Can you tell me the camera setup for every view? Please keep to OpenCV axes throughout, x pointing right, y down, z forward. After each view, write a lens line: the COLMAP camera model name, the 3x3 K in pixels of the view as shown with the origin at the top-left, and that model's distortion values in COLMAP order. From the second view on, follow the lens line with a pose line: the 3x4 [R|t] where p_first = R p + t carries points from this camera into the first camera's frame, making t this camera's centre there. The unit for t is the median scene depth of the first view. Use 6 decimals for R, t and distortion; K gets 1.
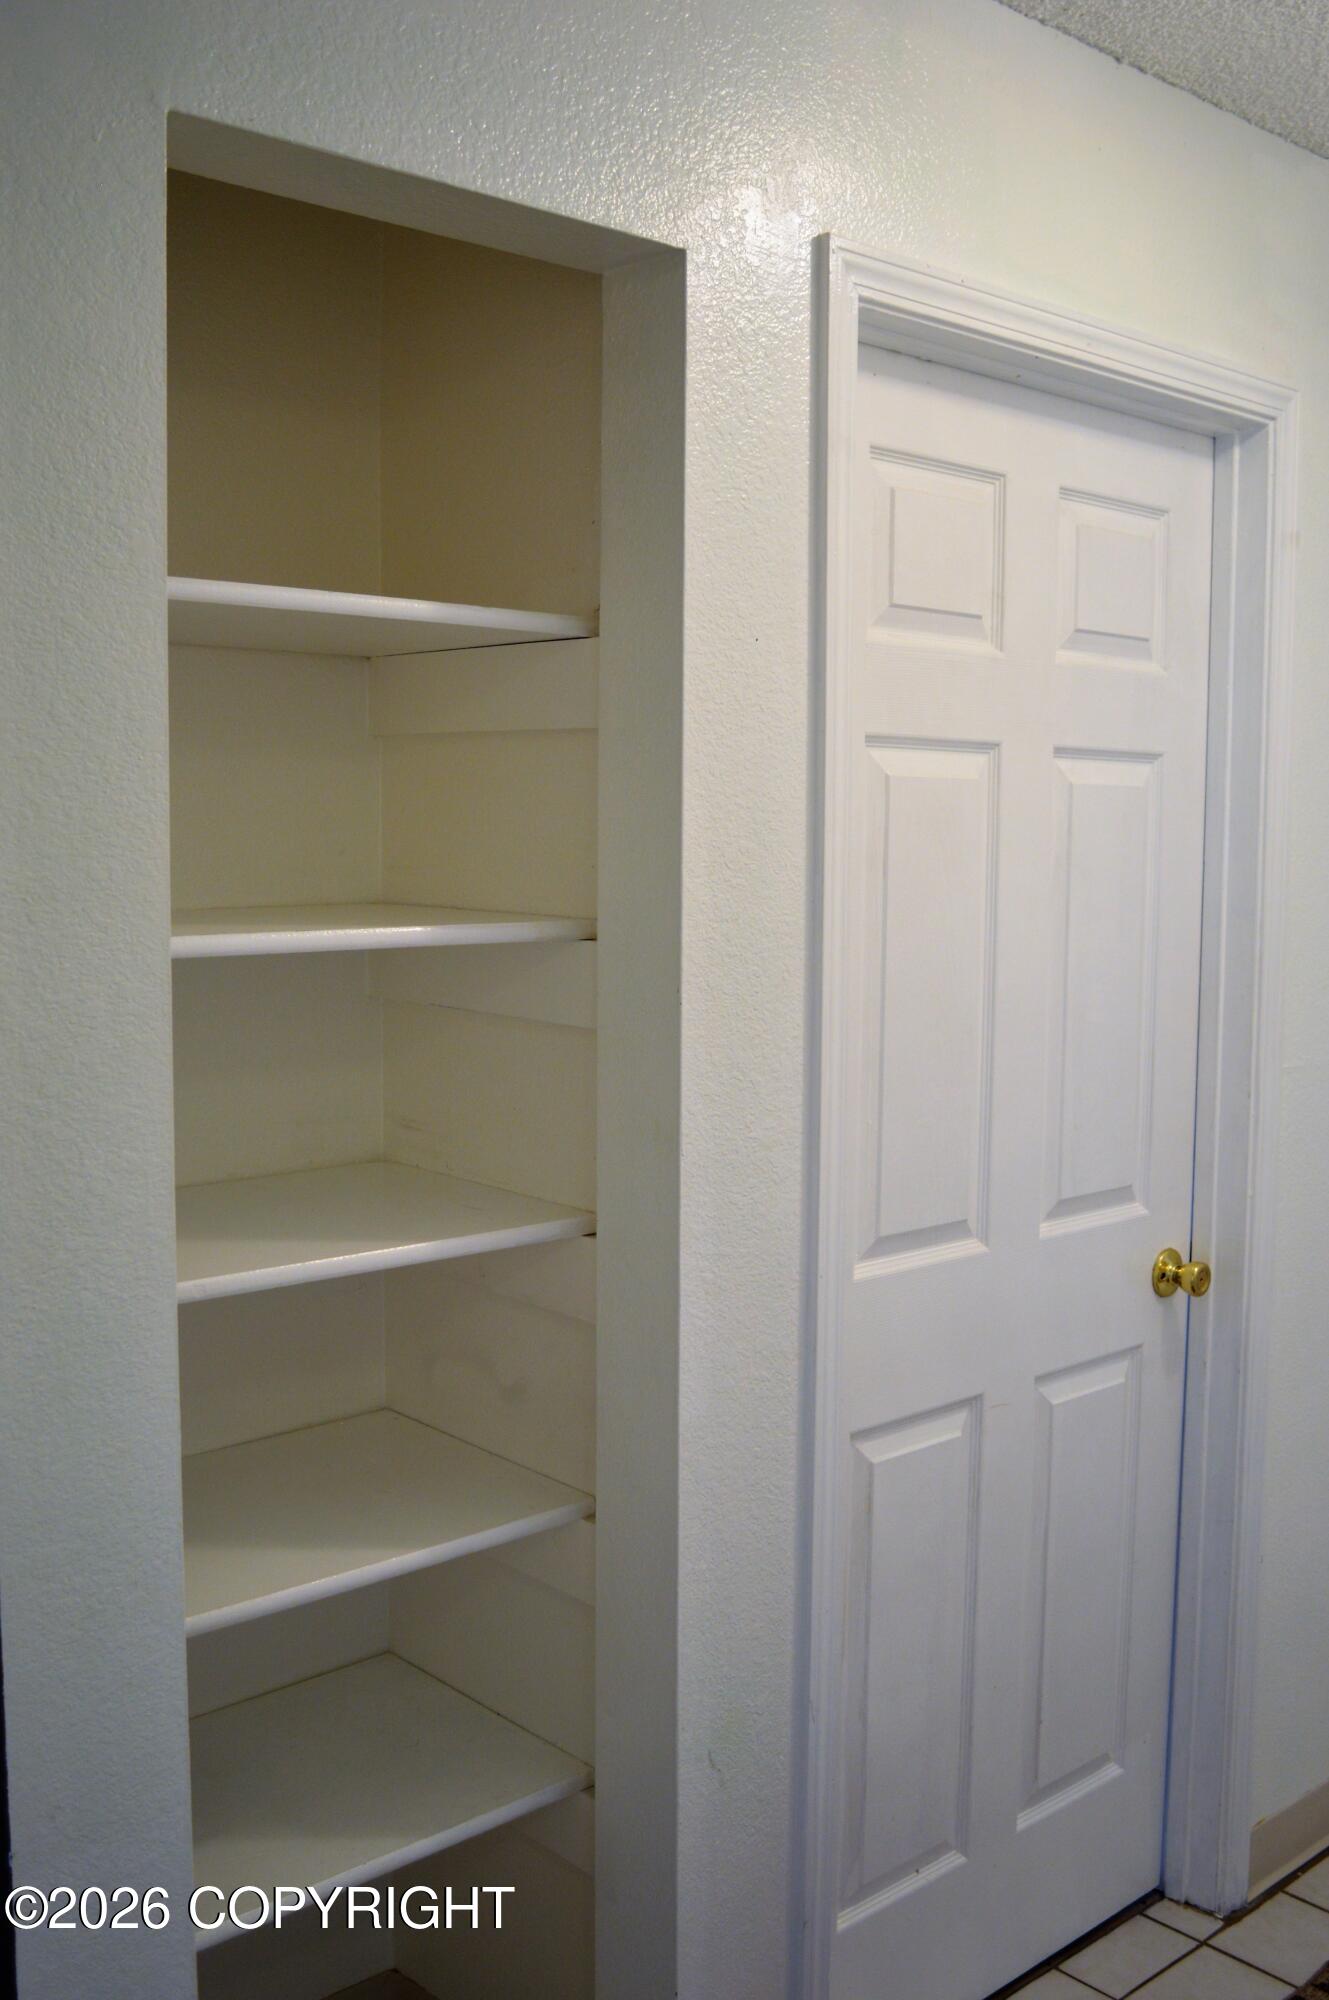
lens RADIAL K [[1889.4, 0, 663.8], [0, 1889.4, 990.9], [0, 0, 1]] dist [-0.065086, 0.000000]
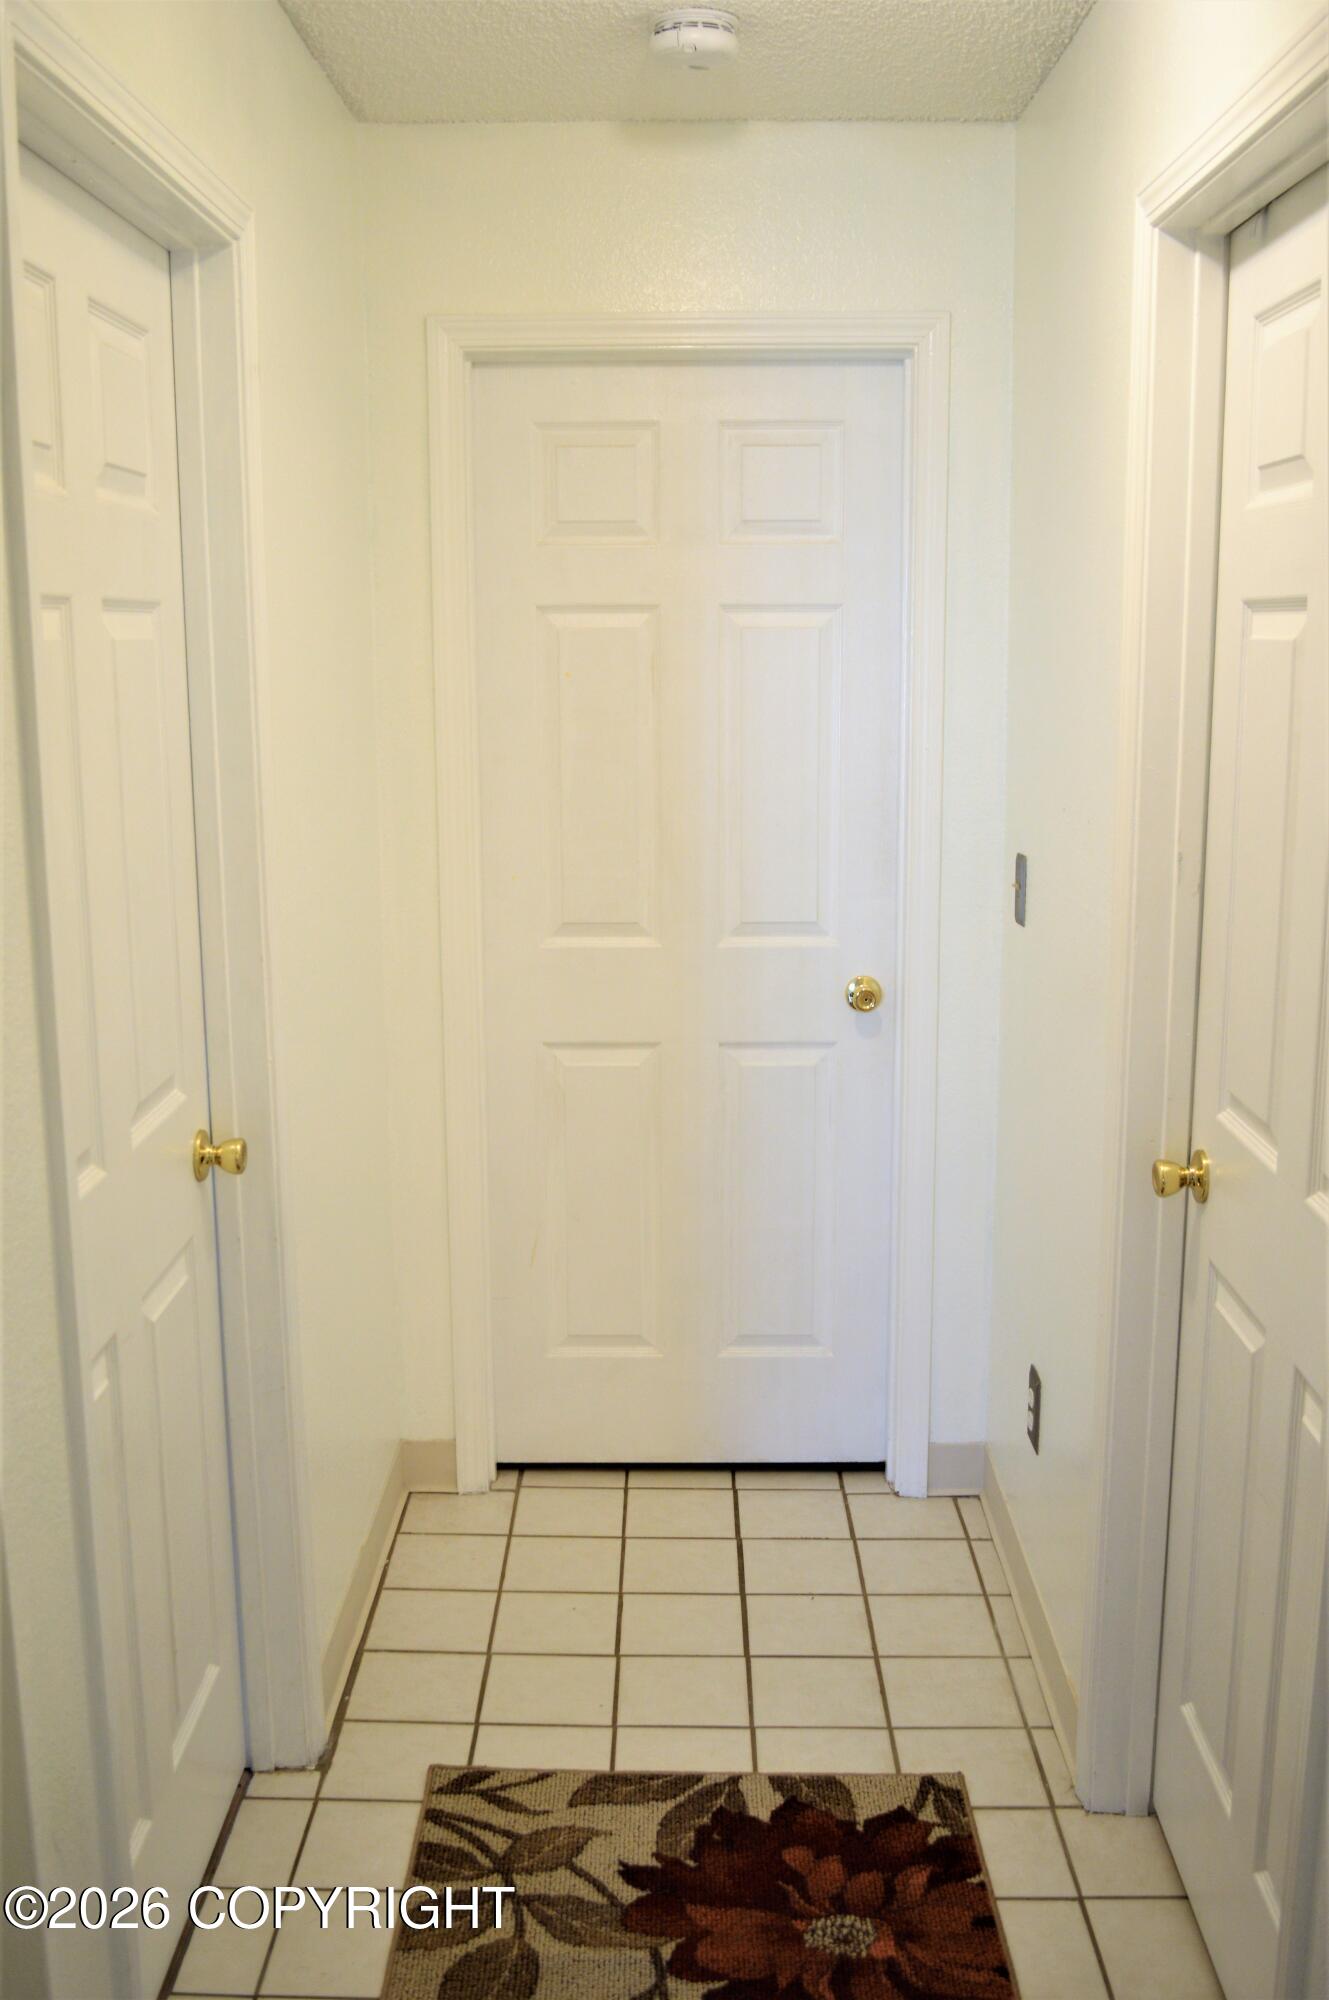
lens RADIAL K [[1889.4, 0, 647.8], [0, 1889.4, 996.7], [0, 0, 1]] dist [-0.065086, 0.000000]
pose [[0.700645, -0.142516, 0.699132, -0.229363], [0.067065, 0.988665, 0.134327, -0.042146], [-0.710351, -0.047228, 0.702262, 0.177983]]
